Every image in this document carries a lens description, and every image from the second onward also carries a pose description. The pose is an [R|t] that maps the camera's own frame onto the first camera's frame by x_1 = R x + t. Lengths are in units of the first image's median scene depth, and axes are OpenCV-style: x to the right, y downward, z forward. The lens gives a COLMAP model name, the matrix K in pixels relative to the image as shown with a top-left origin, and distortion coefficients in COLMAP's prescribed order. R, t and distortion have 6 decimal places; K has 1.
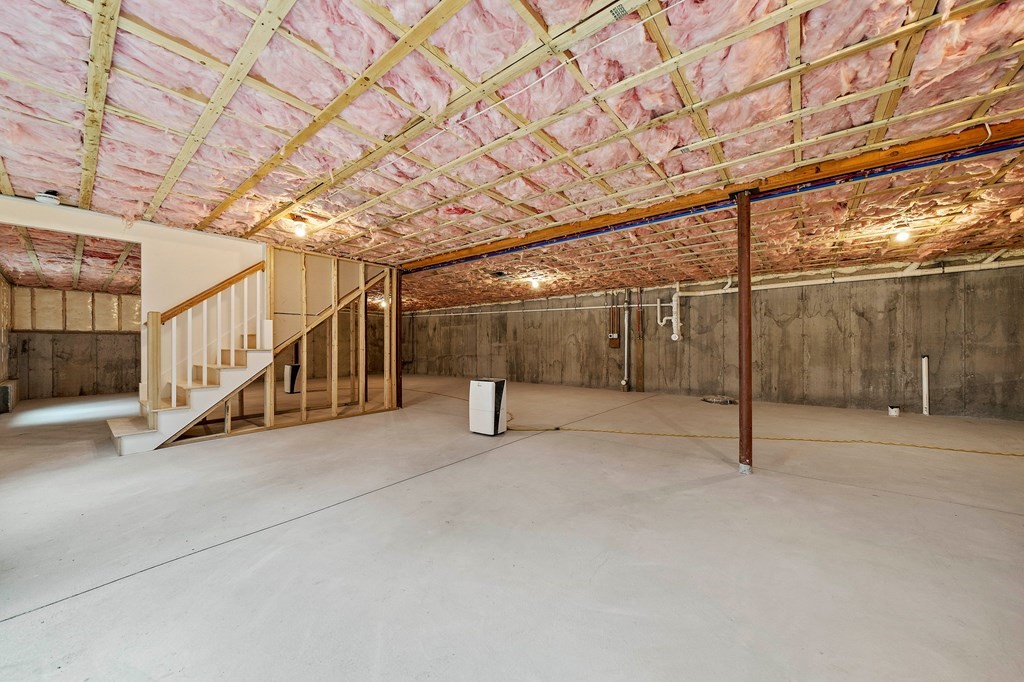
lens RADIAL K [[355.0, 0, 511.9], [0, 355.0, 343.4], [0, 0, 1]] dist [-0.007333, 0.000155]
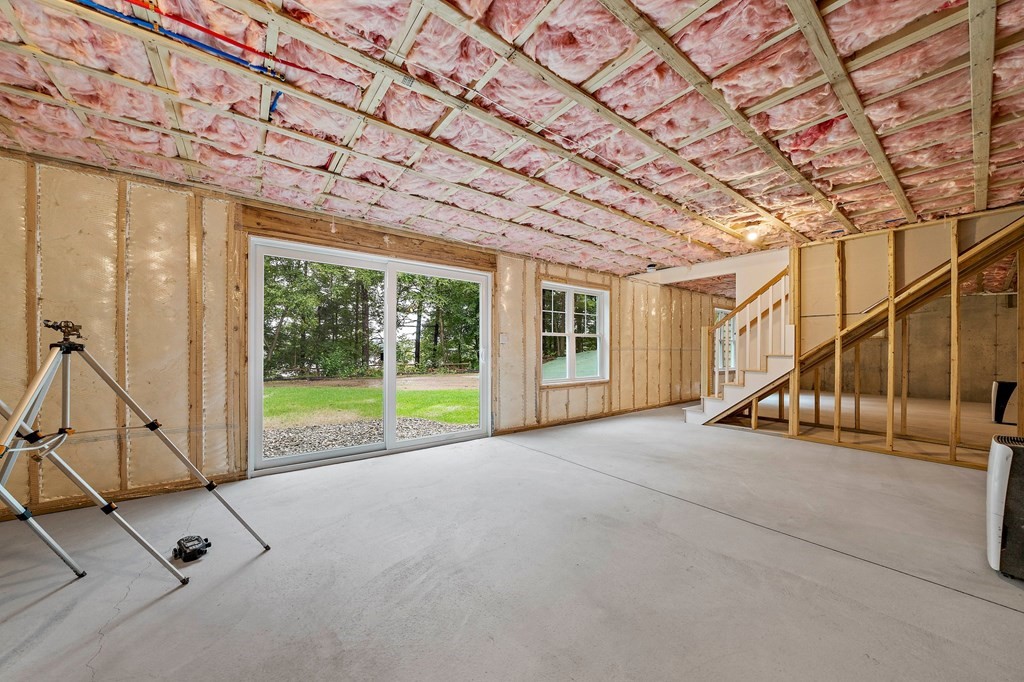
lens RADIAL K [[355.0, 0, 518.8], [0, 355.0, 349.5], [0, 0, 1]] dist [-0.007333, 0.000155]
pose [[-0.224605, 0.005902, -0.974432, 1.528658], [0.004312, 0.999978, 0.005063, -0.023872], [0.974440, -0.003065, -0.224626, 1.763218]]
